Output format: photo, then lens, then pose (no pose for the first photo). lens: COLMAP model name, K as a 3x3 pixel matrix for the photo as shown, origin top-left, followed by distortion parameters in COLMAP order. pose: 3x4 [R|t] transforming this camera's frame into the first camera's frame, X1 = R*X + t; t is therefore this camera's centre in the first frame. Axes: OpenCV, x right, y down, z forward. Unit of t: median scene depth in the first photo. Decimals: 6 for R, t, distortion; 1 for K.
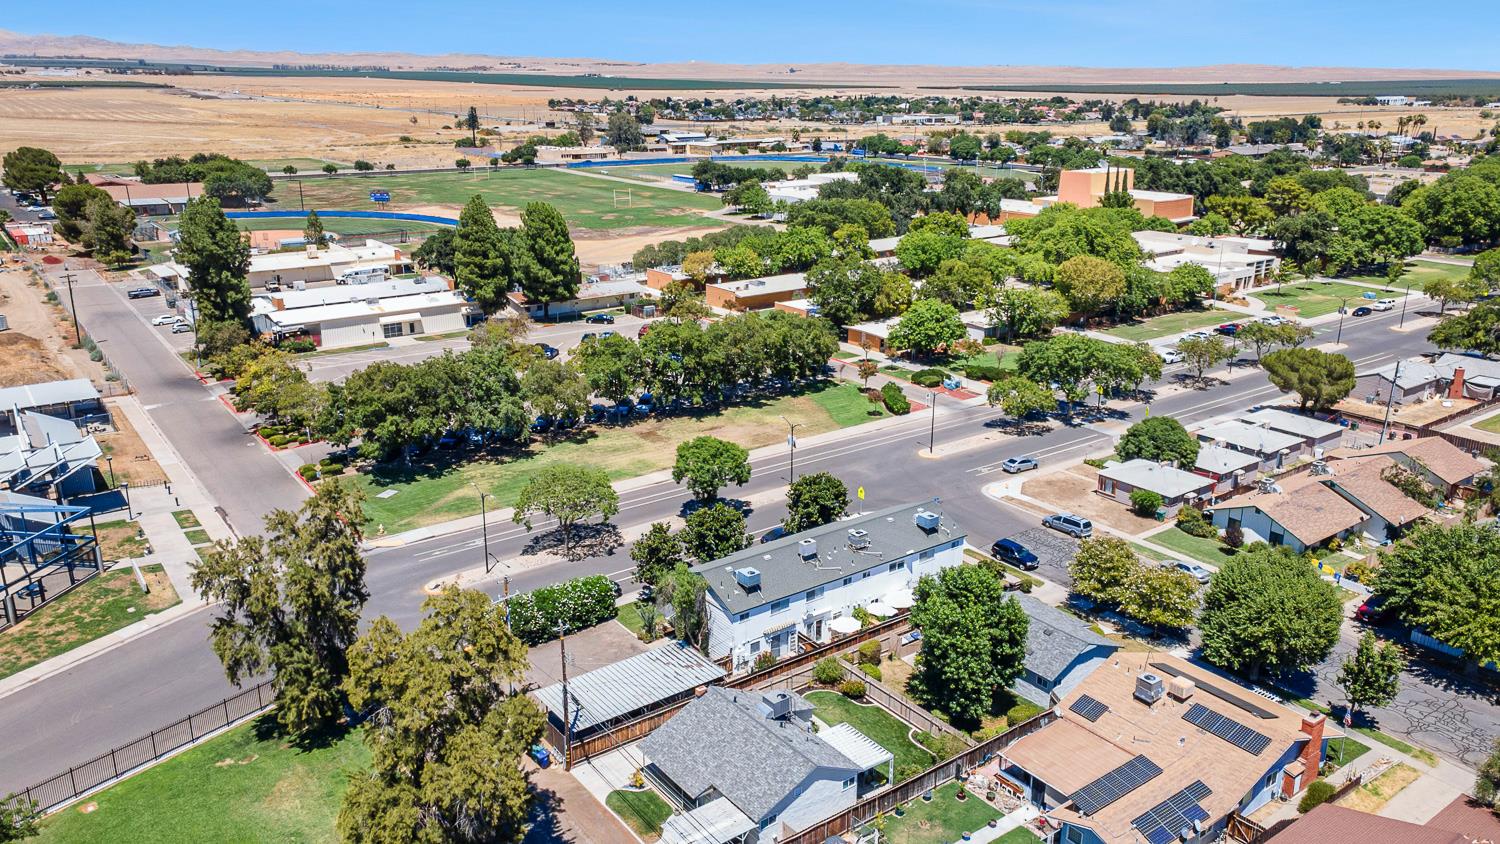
lens RADIAL K [[1108.0, 0, 750.0], [0, 1108.0, 422.0], [0, 0, 1]] dist [0.008634, 0.052465]
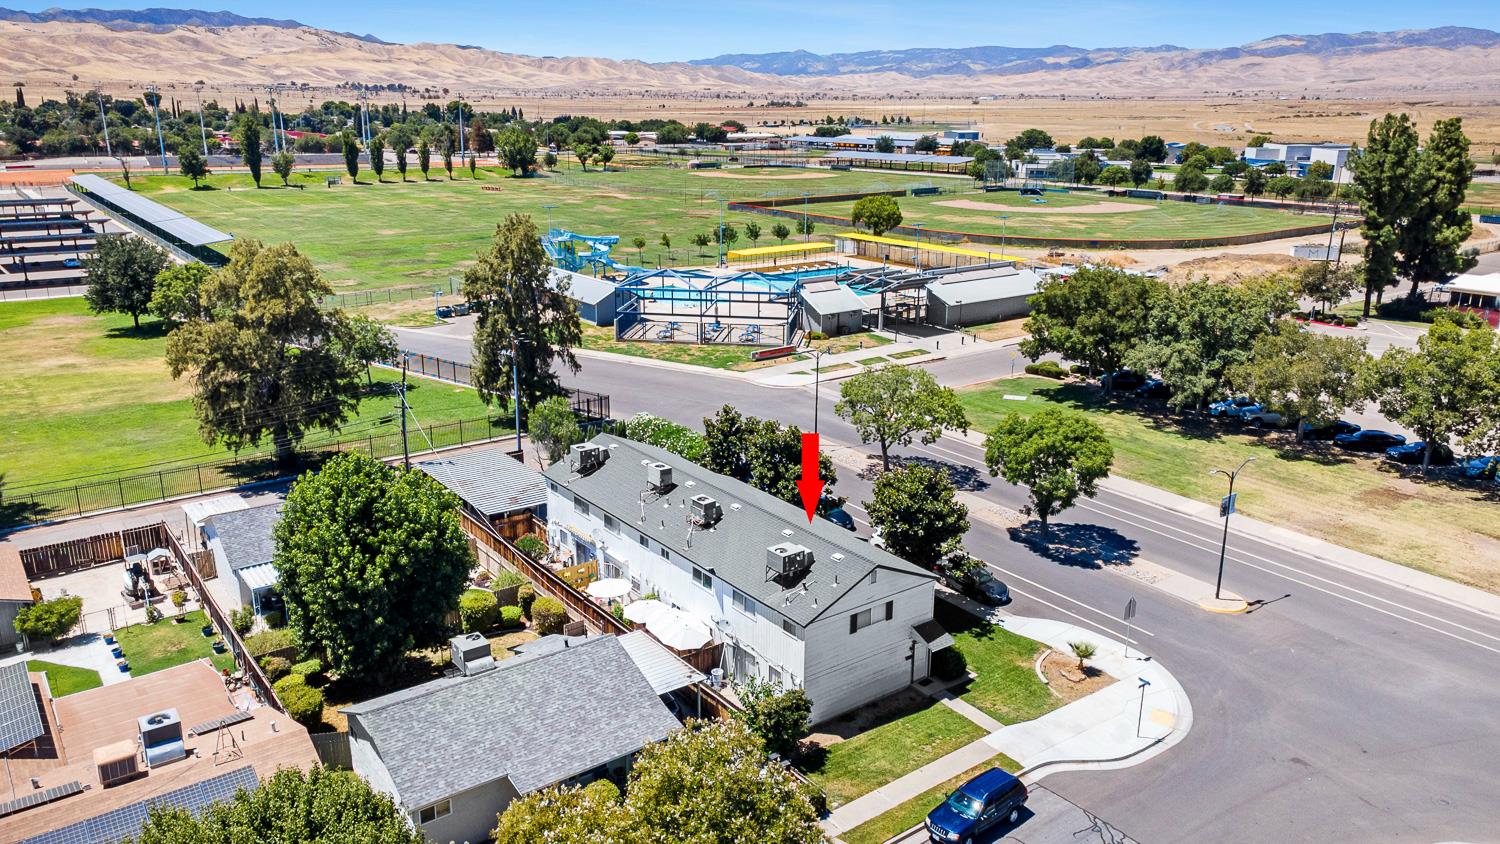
lens RADIAL K [[1097.6, 0, 750.0], [0, 1097.6, 422.0], [0, 0, 1]] dist [-0.005941, 0.085426]
pose [[0.002044, 0.280515, -0.959848, 0.418274], [-0.304874, 0.914328, 0.266563, -0.069804], [0.952391, 0.292087, 0.087390, 0.585623]]
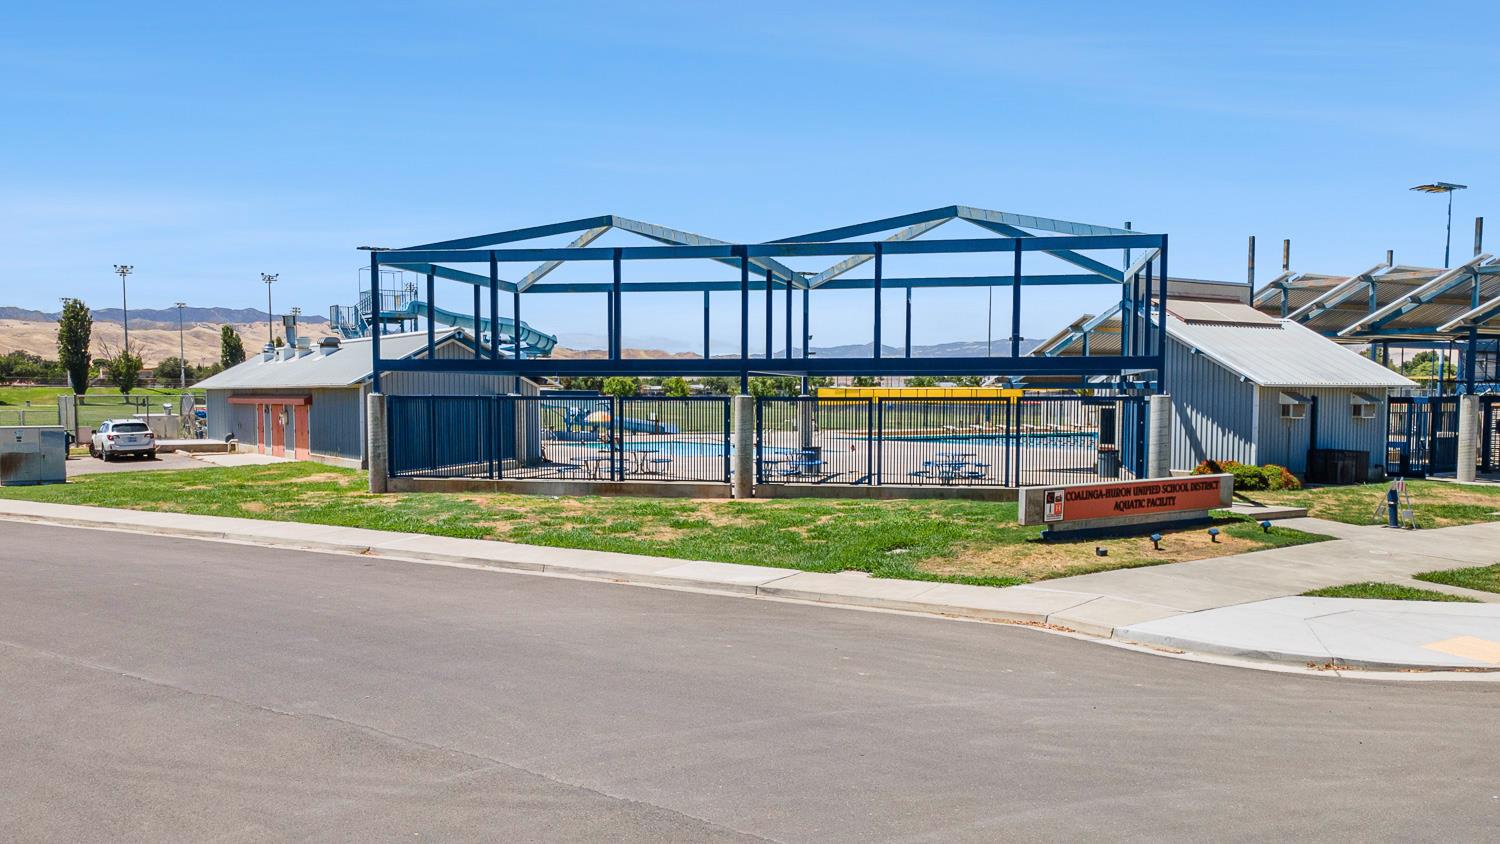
lens RADIAL K [[1097.6, 0, 750.0], [0, 1097.6, 422.0], [0, 0, 1]] dist [-0.005941, 0.085426]
pose [[-0.043477, -0.018986, -0.998874, -0.215235], [-0.302990, 0.952981, -0.004926, 0.097444], [0.952001, 0.302435, -0.047185, 0.611697]]
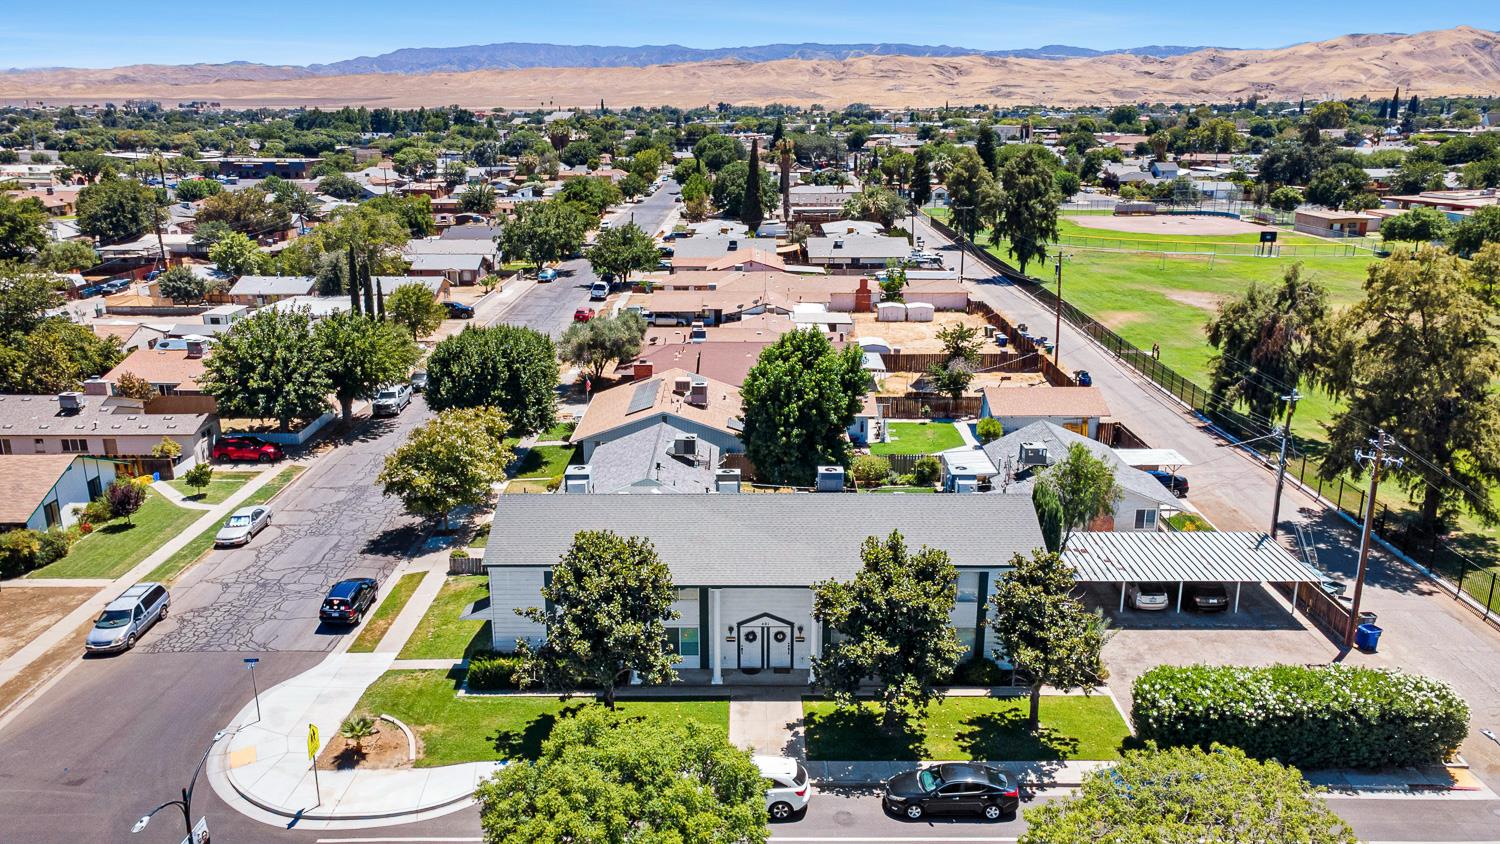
lens RADIAL K [[1097.6, 0, 750.0], [0, 1097.6, 422.0], [0, 0, 1]] dist [-0.005941, 0.085426]
pose [[-0.800693, -0.167686, 0.575128, -0.150338], [0.179221, 0.849011, 0.497051, -0.133233], [-0.571639, 0.501060, -0.649745, 0.834988]]
